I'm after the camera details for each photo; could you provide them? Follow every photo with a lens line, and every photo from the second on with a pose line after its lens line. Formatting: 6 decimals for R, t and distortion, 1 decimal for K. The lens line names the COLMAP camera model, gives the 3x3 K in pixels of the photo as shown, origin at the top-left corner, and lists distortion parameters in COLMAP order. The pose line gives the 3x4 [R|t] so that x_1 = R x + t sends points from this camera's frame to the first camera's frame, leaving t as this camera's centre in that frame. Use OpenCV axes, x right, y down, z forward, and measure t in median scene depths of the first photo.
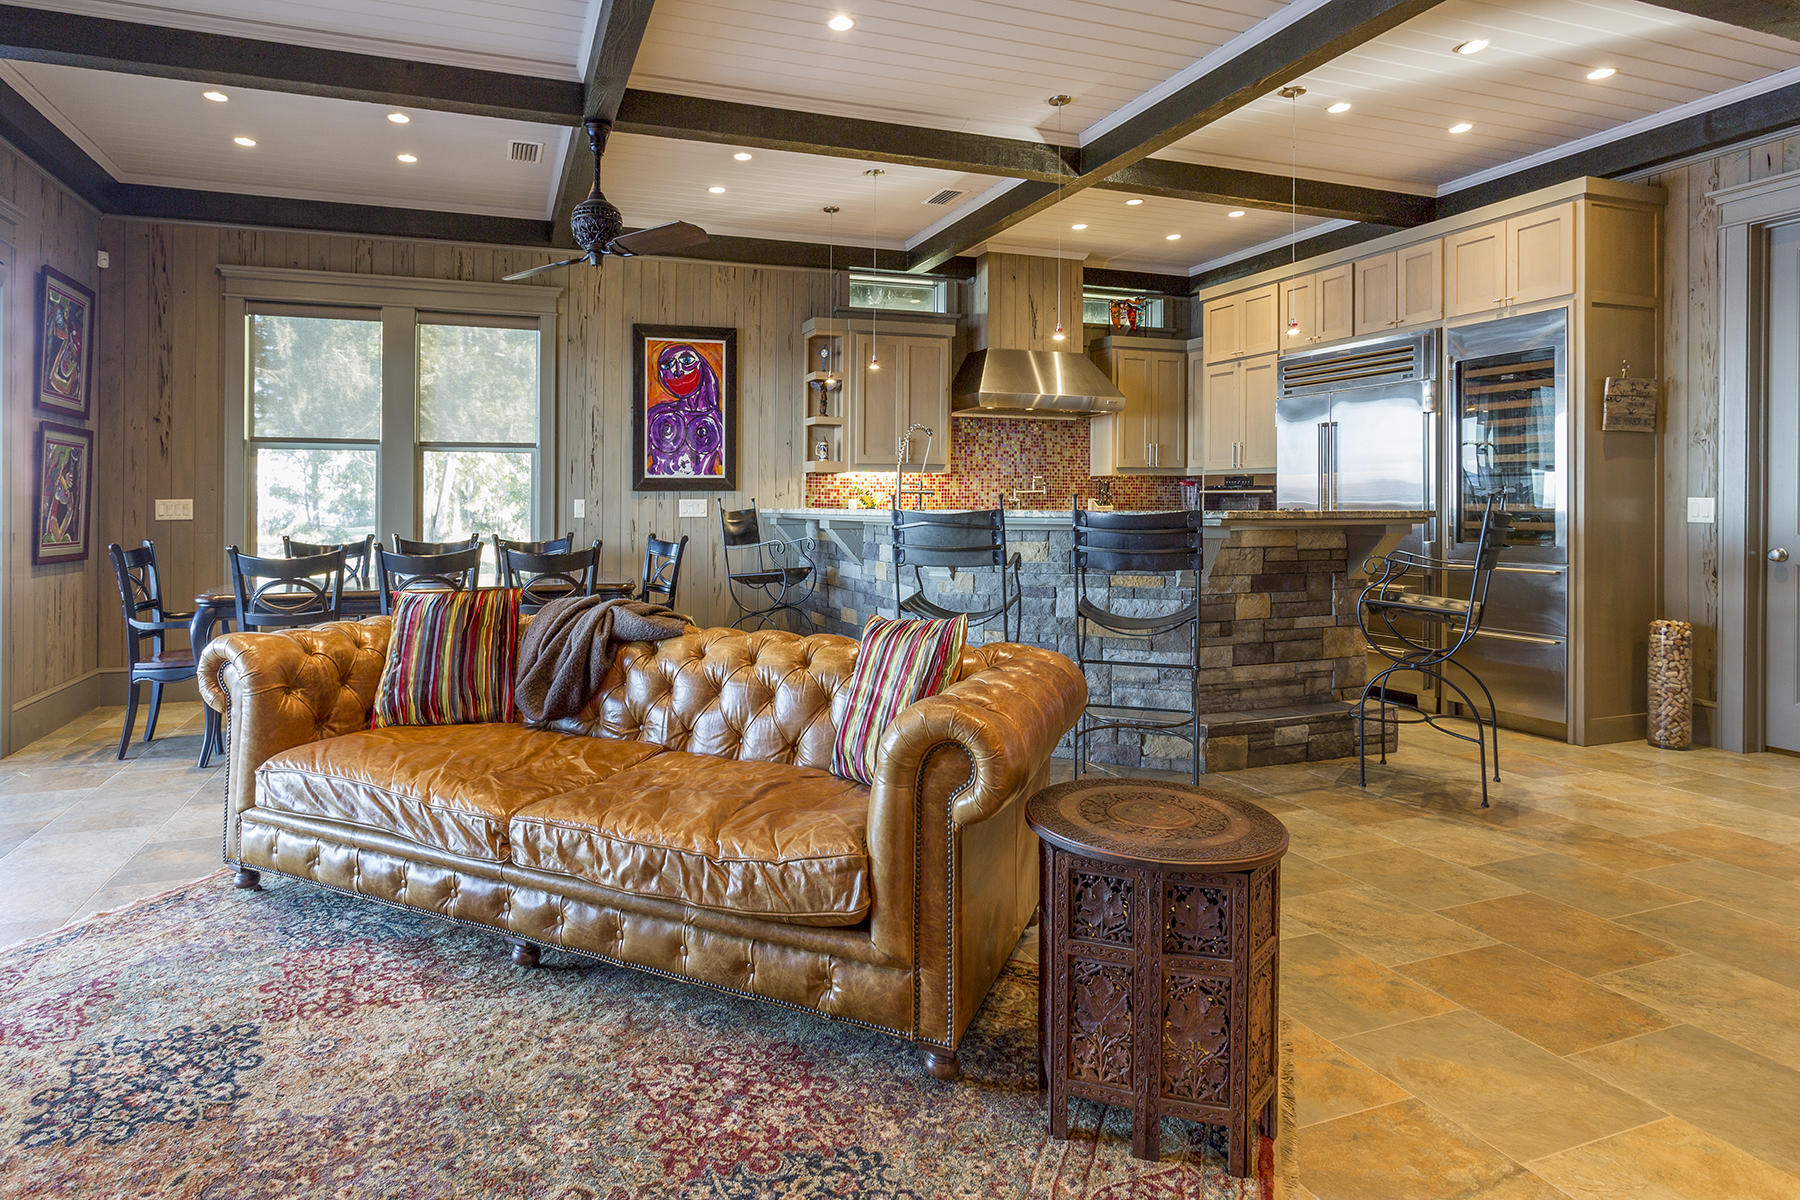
lens RADIAL K [[988.6, 0, 852.4], [0, 988.6, 504.9], [0, 0, 1]] dist [0.000516, 0.000767]
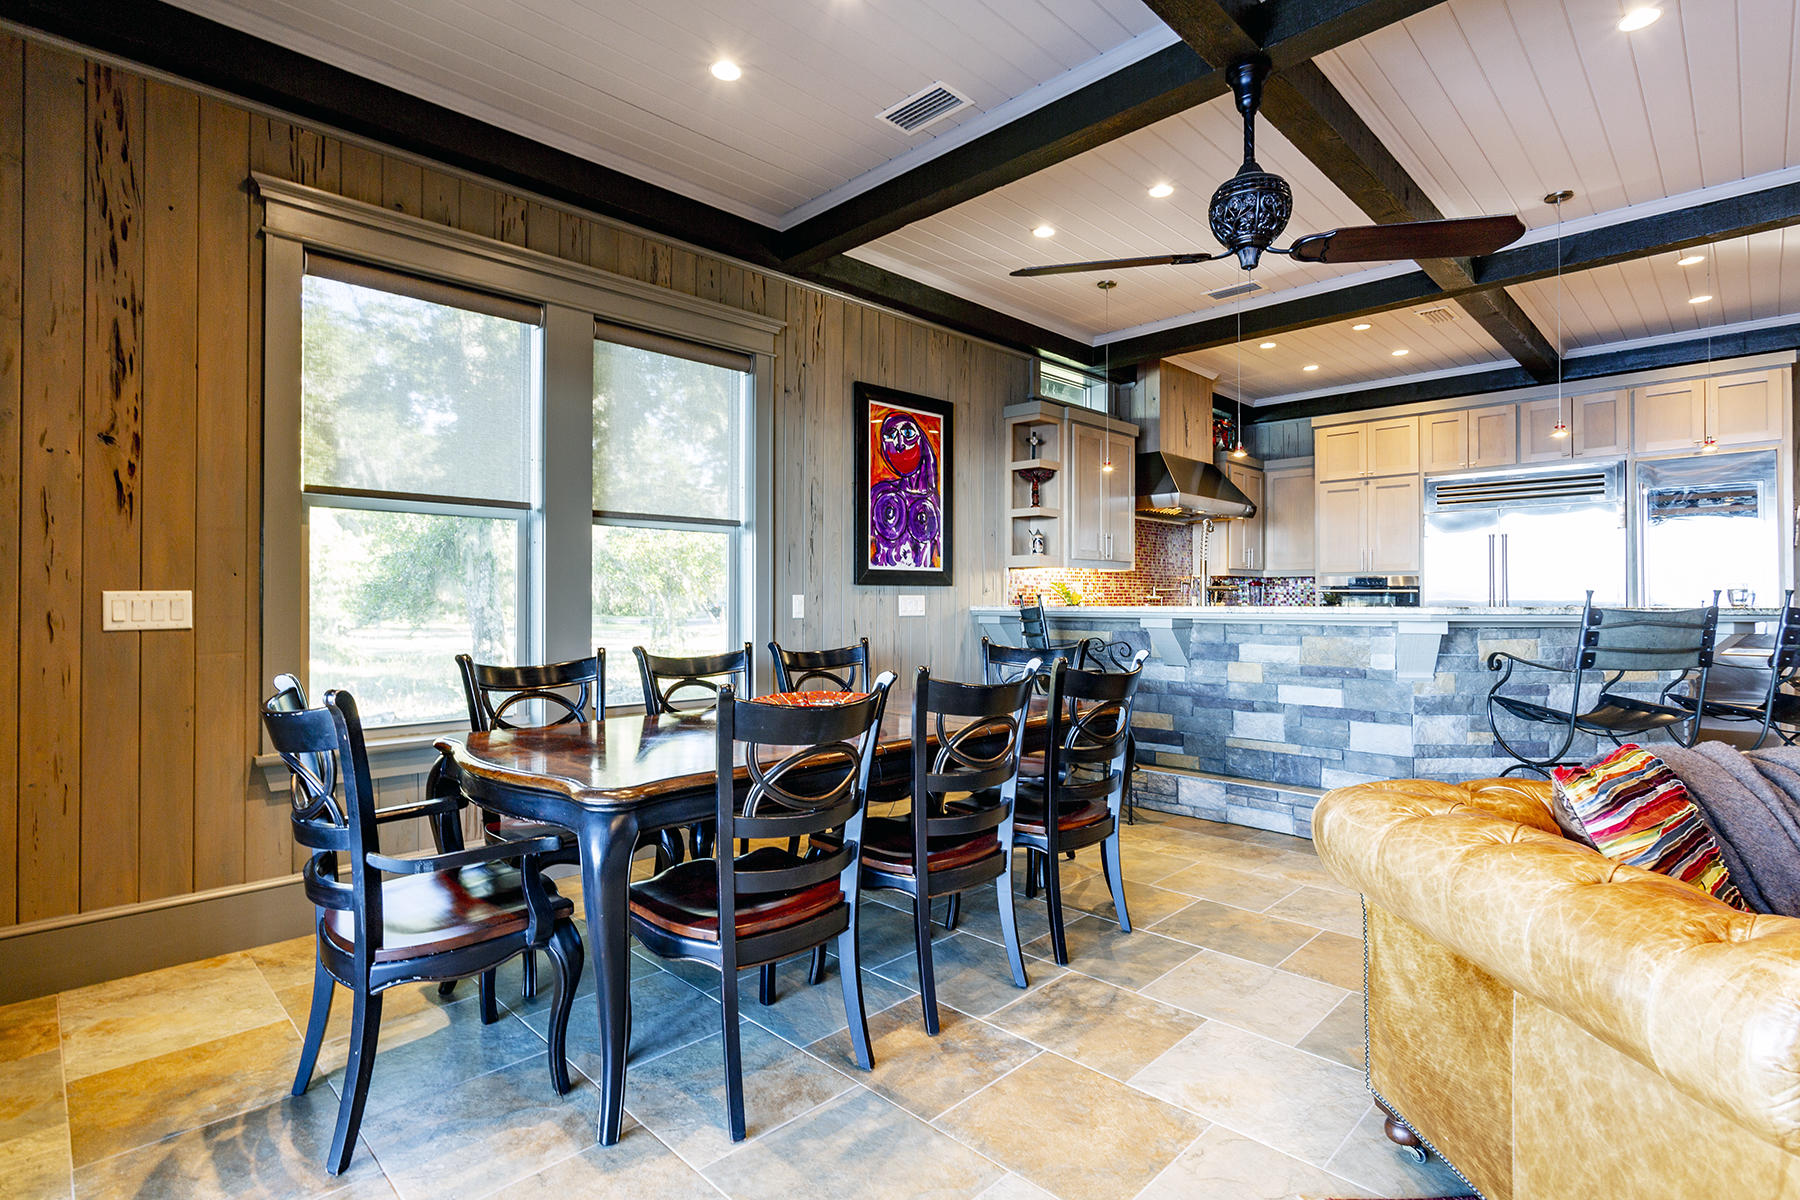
lens RADIAL K [[780.8, 0, 907.0], [0, 780.8, 595.9], [0, 0, 1]] dist [0.000348, -0.000332]
pose [[0.880638, 0.003701, 0.473776, -0.492747], [-0.000256, 0.999973, -0.007336, -0.000097], [-0.473790, 0.006339, 0.880615, 0.409401]]
